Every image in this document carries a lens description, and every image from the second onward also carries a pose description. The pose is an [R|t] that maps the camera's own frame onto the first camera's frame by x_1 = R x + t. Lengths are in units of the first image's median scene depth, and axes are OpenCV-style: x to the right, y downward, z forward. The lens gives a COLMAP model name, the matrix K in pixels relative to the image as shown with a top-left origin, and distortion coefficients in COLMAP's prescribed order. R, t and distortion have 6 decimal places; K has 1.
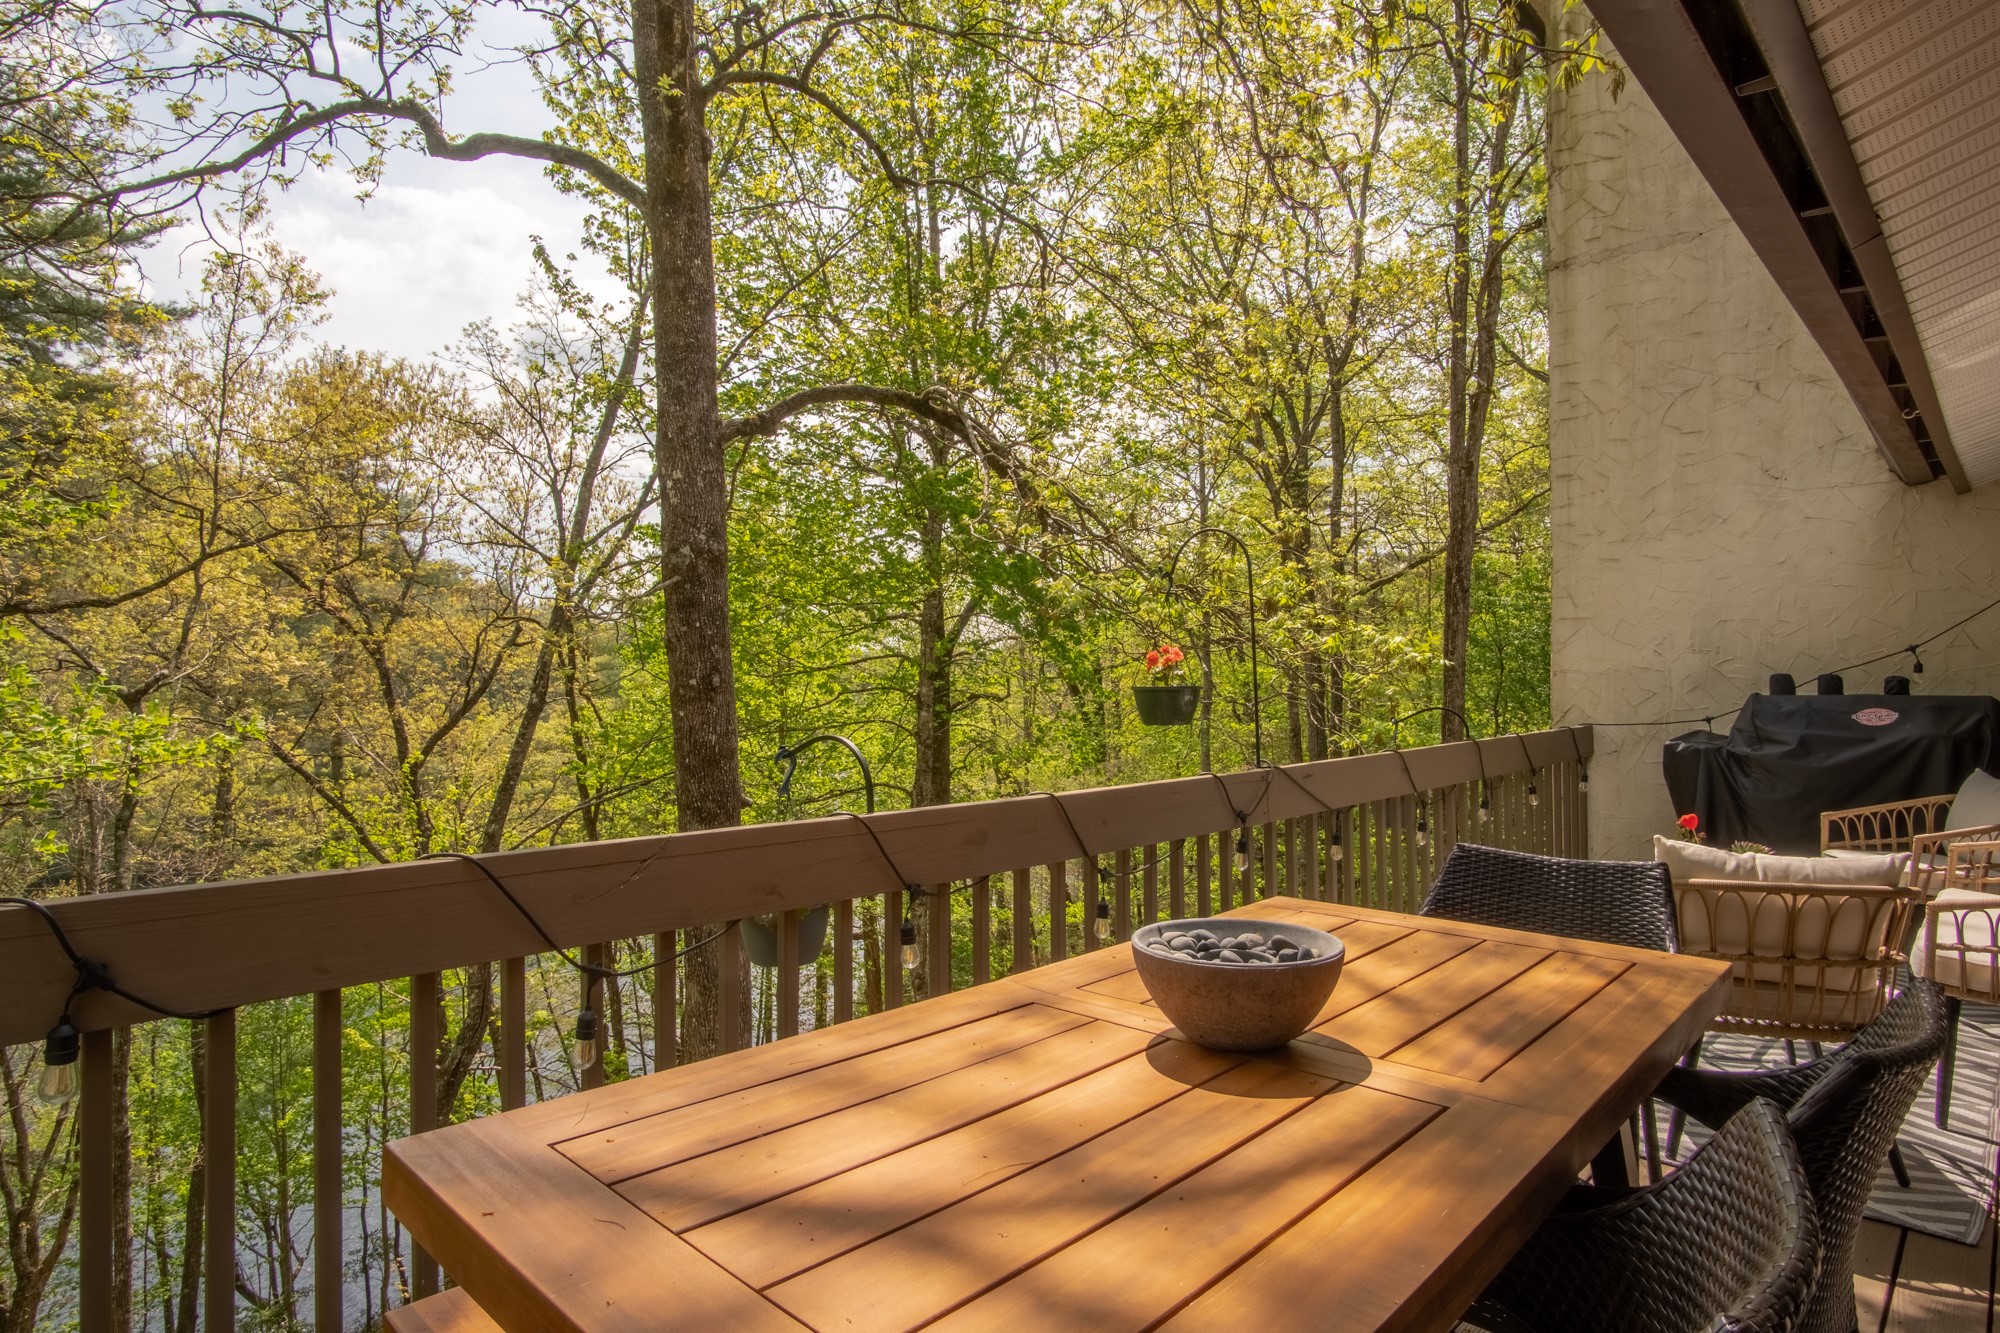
lens RADIAL K [[1038.0, 0, 1000.0], [0, 1038.0, 666.5], [0, 0, 1]] dist [-0.022294, 0.001240]
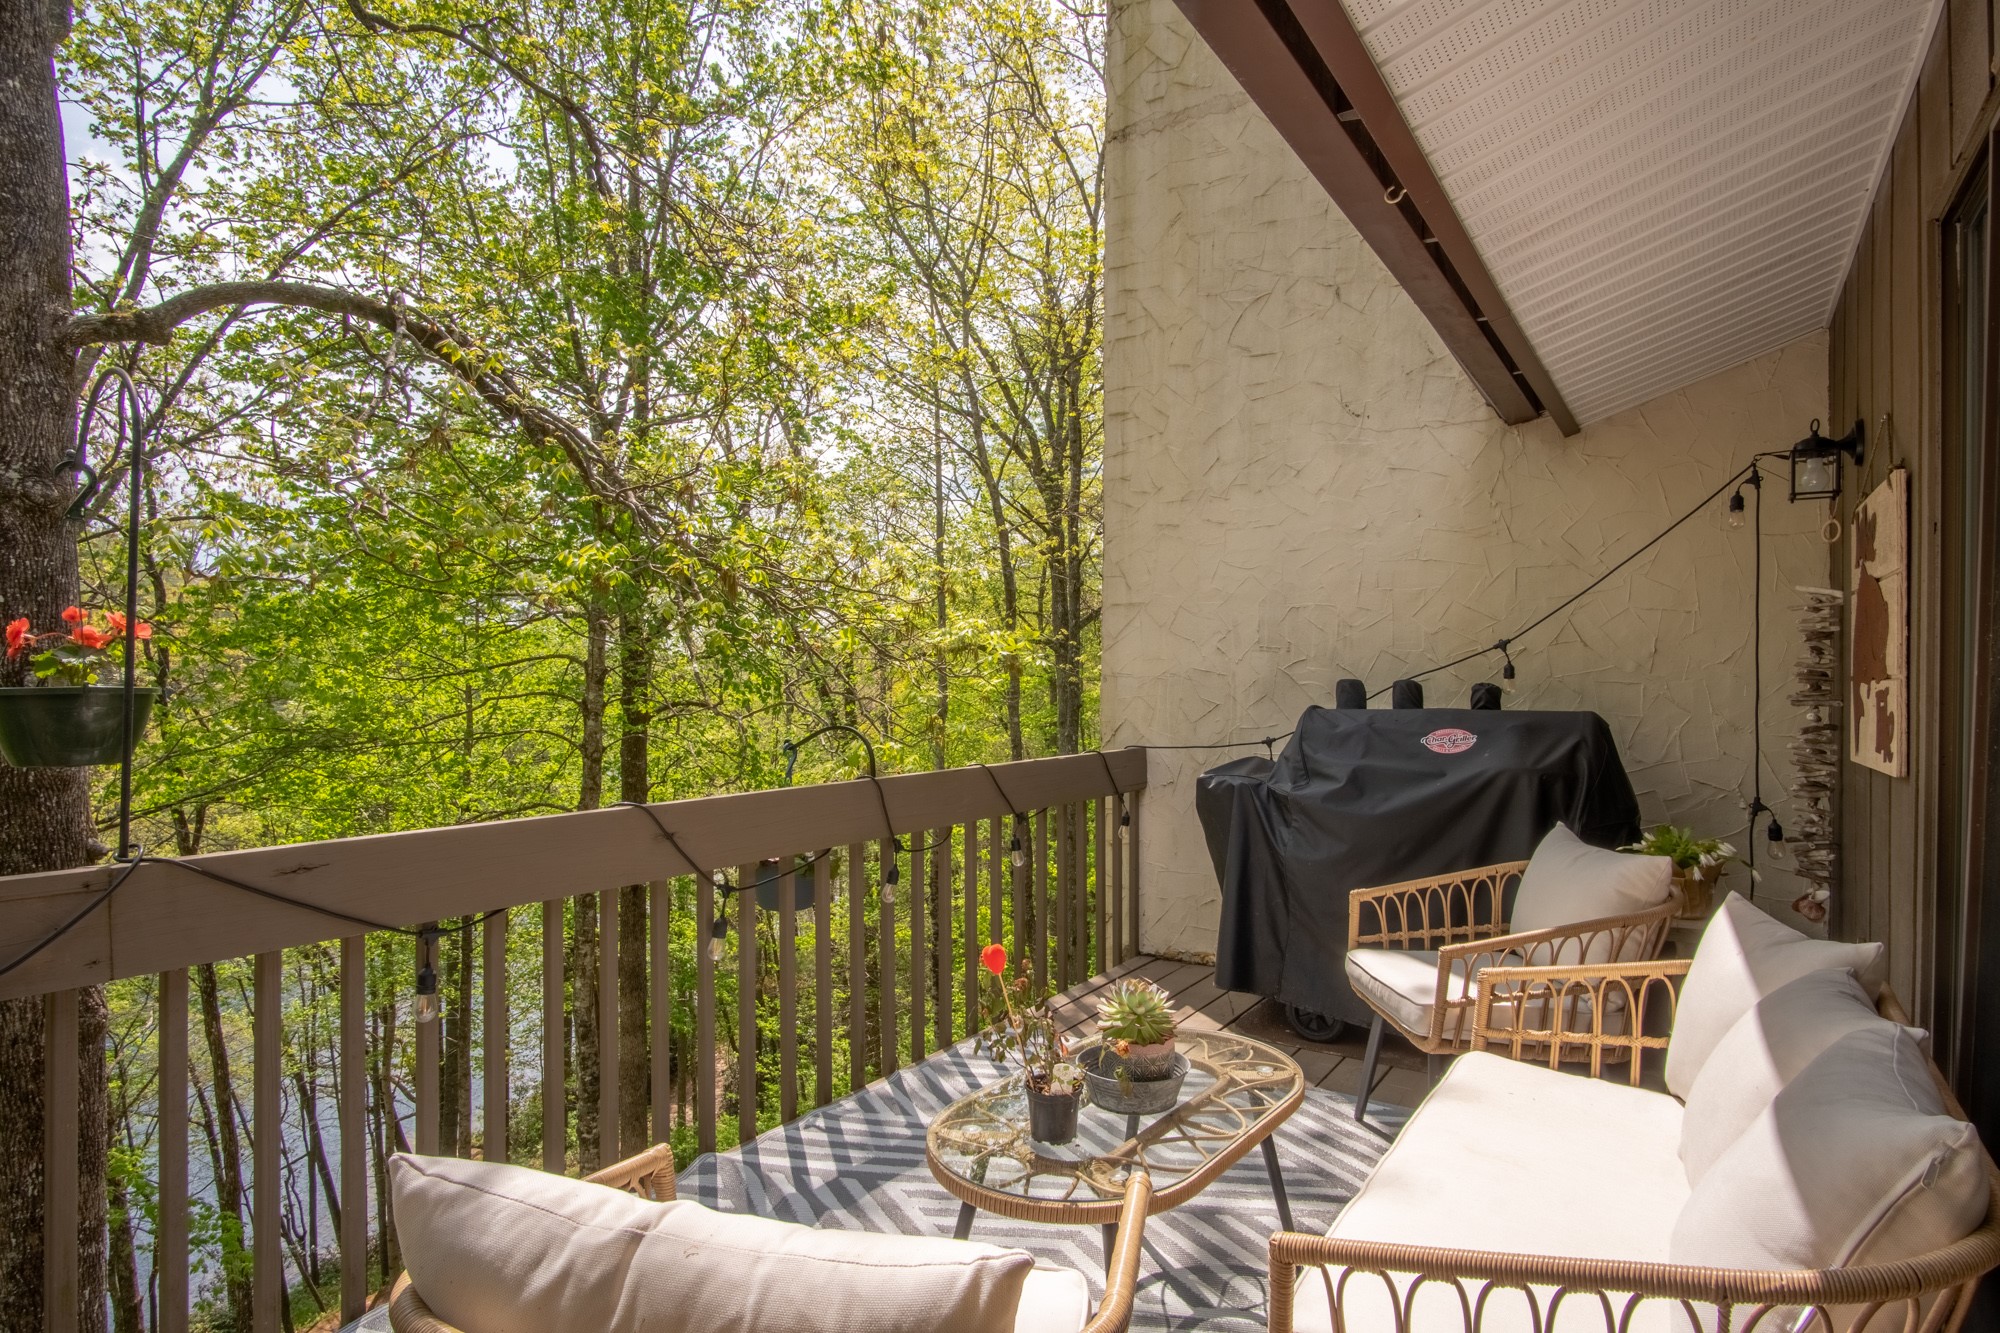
lens RADIAL K [[1038.0, 0, 1000.0], [0, 1038.0, 666.5], [0, 0, 1]] dist [-0.022294, 0.001240]
pose [[0.983510, 0.011379, 0.180497, 0.391393], [-0.009978, 0.999913, -0.008672, 0.006905], [-0.180580, 0.006728, 0.983537, 0.330398]]
